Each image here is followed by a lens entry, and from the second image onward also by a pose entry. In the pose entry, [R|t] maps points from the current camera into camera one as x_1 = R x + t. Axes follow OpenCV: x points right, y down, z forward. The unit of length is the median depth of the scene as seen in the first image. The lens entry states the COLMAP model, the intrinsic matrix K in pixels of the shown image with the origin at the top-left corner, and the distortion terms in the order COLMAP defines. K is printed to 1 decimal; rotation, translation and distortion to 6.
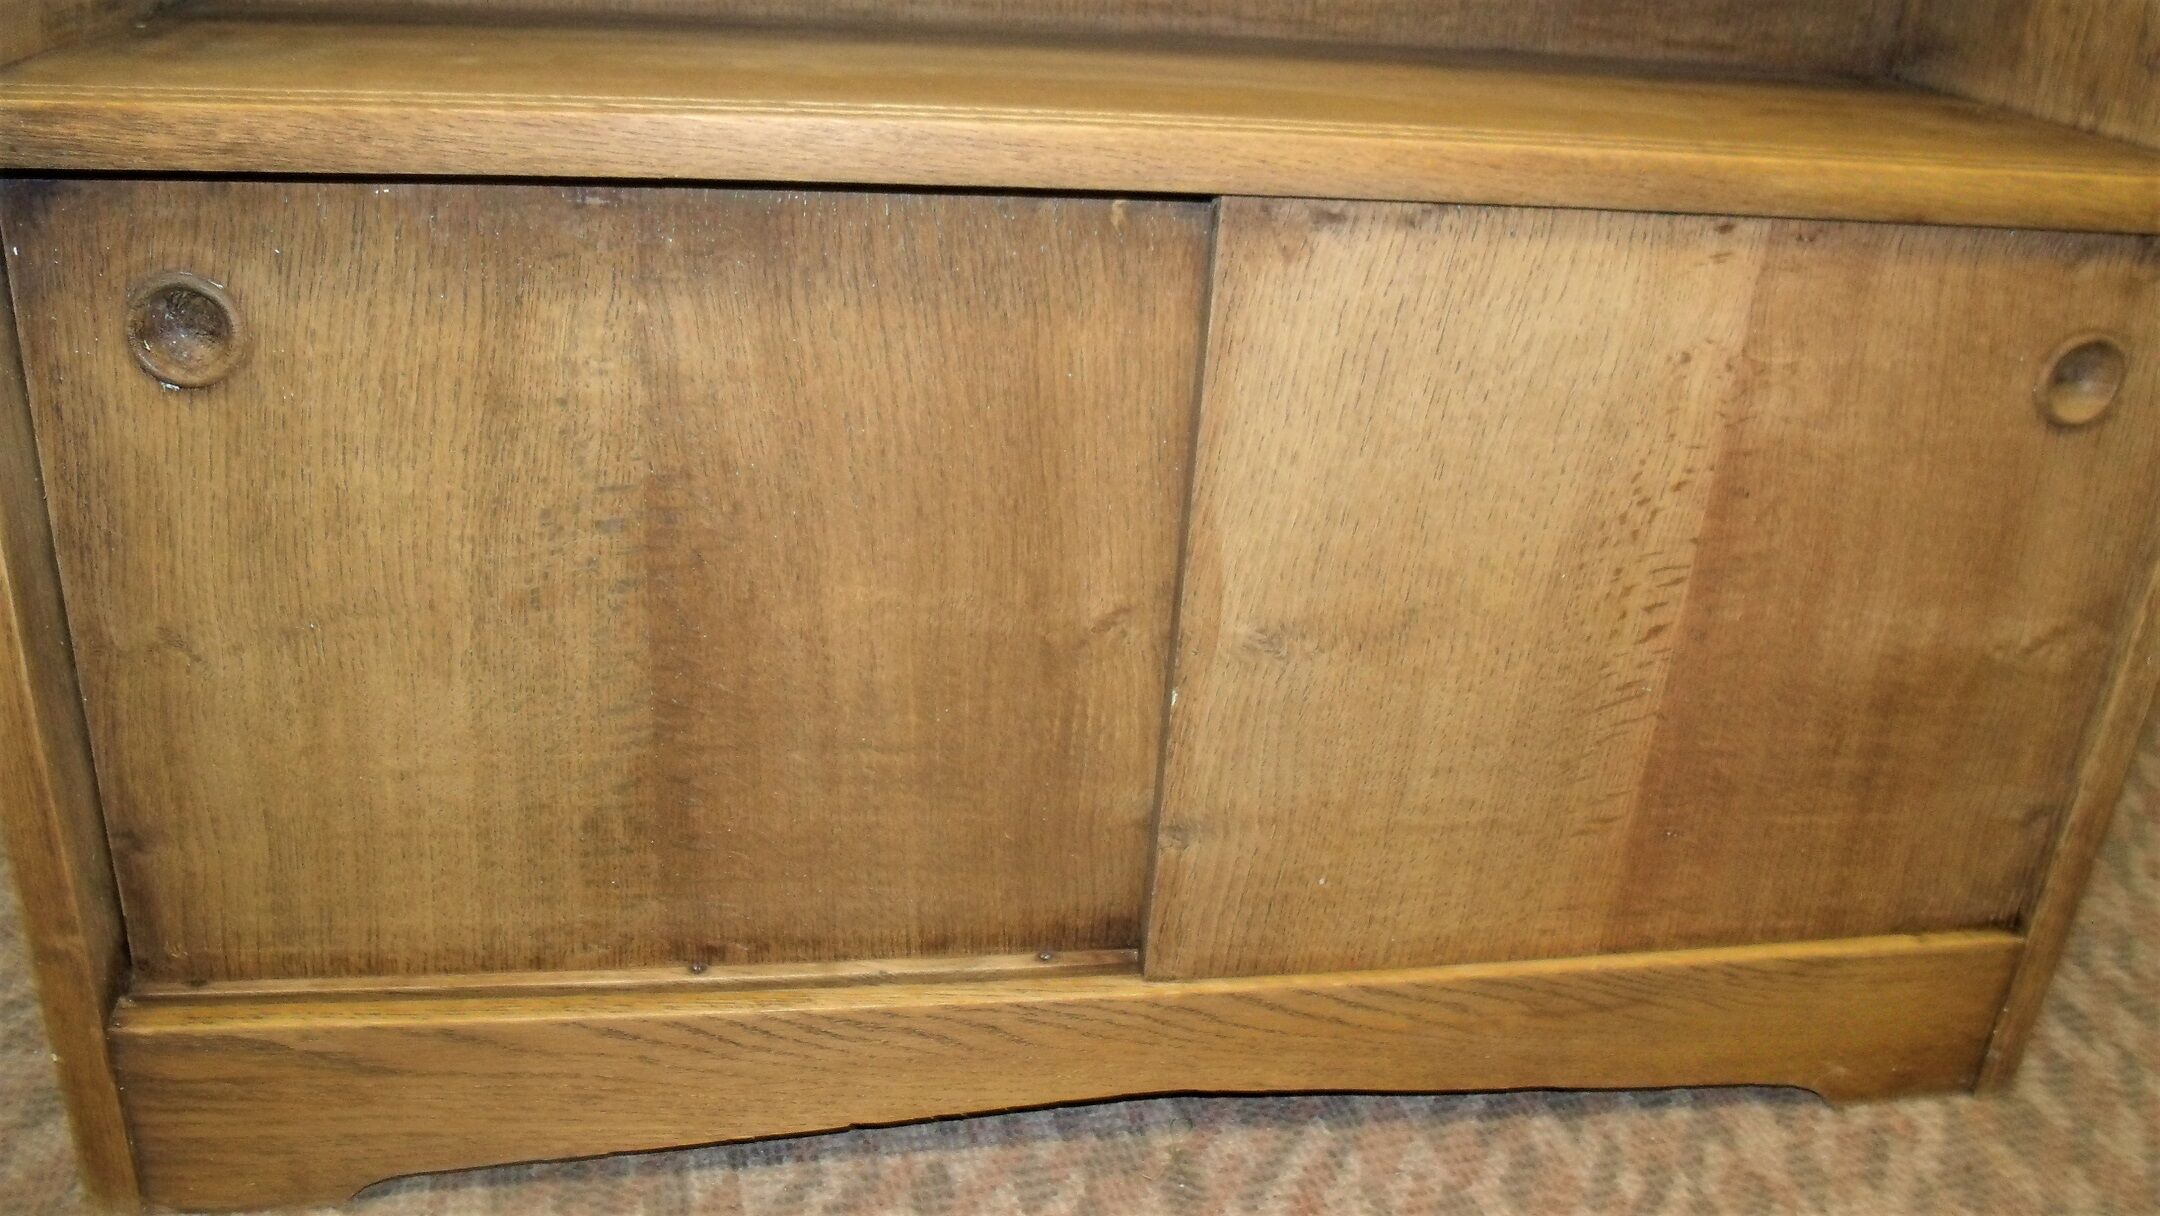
lens RADIAL K [[1721.6, 0, 1030.7], [0, 1721.6, 545.4], [0, 0, 1]] dist [-0.139140, 0.082660]
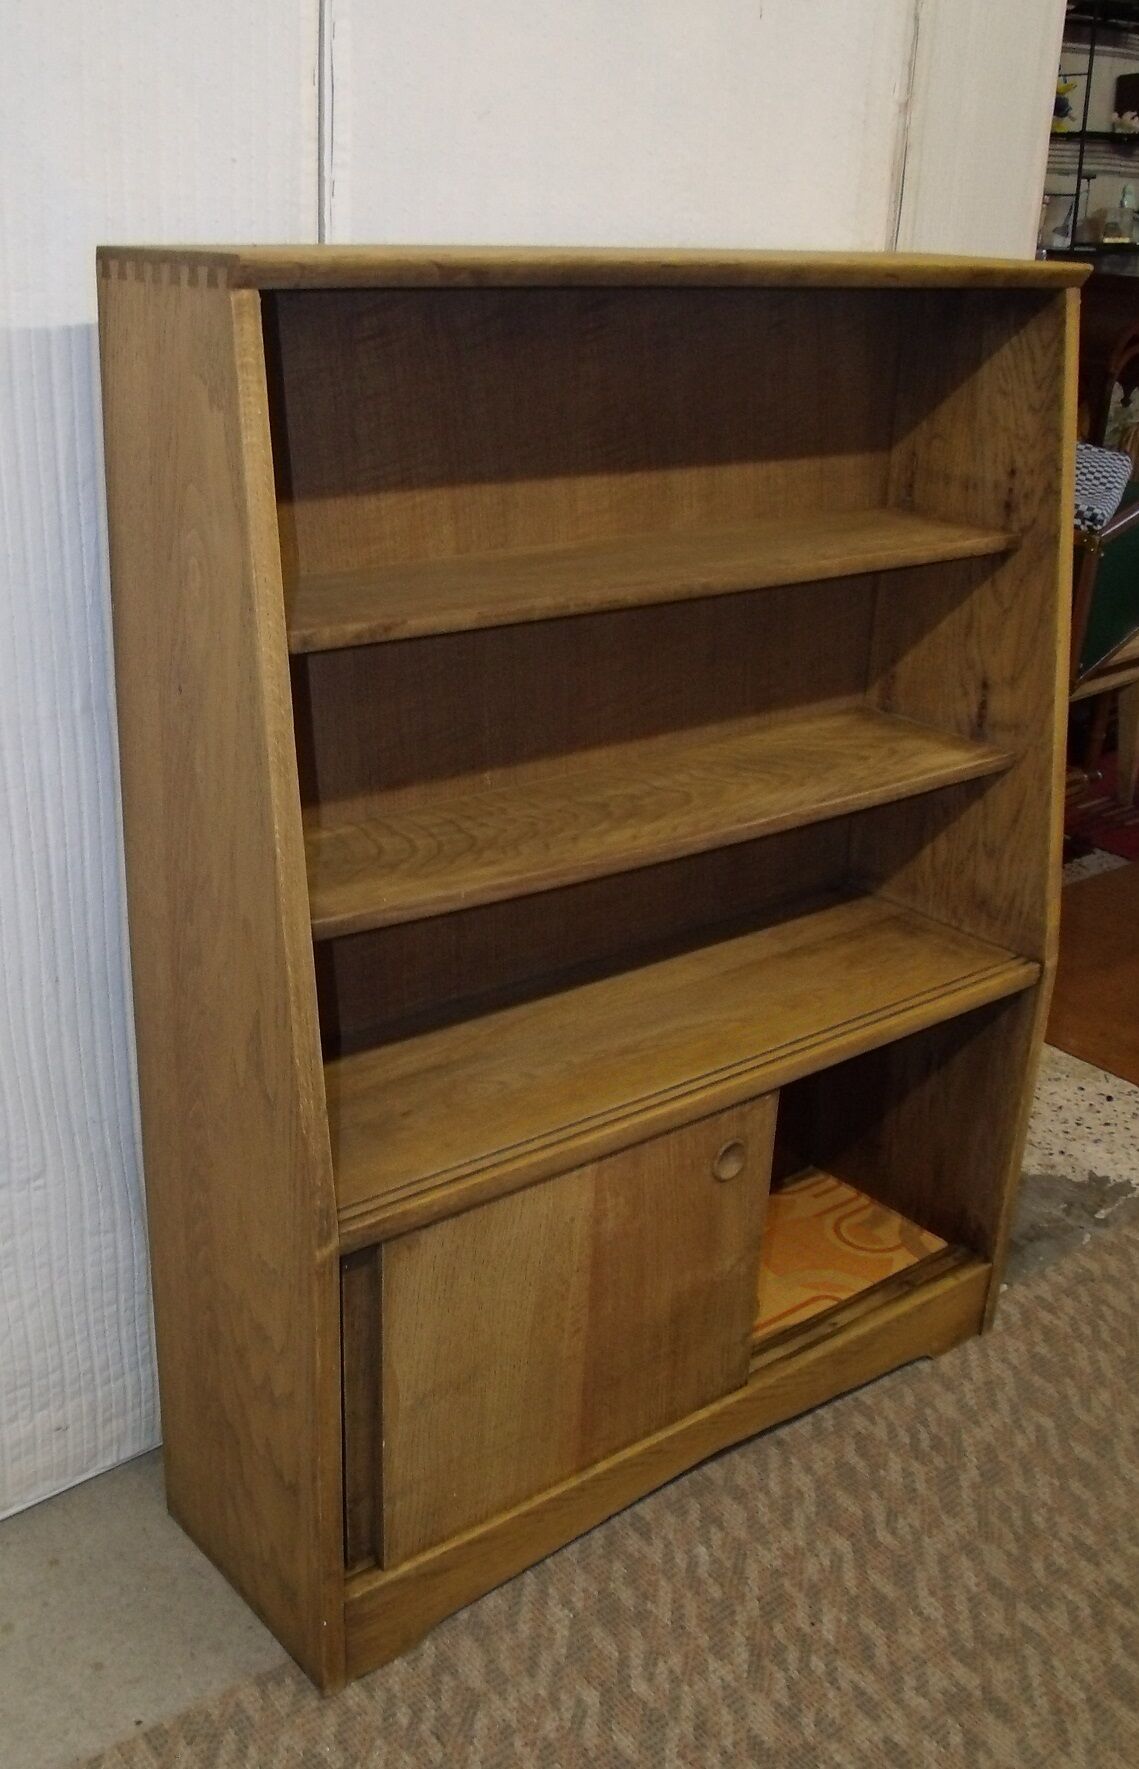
lens RADIAL K [[1749.3, 0, 462.7], [0, 1749.3, 939.4], [0, 0, 1]] dist [-0.145540, 0.112555]
pose [[0.877351, -0.226767, 0.422886, -1.083028], [0.220050, 0.973295, 0.065383, -0.591887], [-0.426419, 0.035693, 0.903821, -0.990665]]
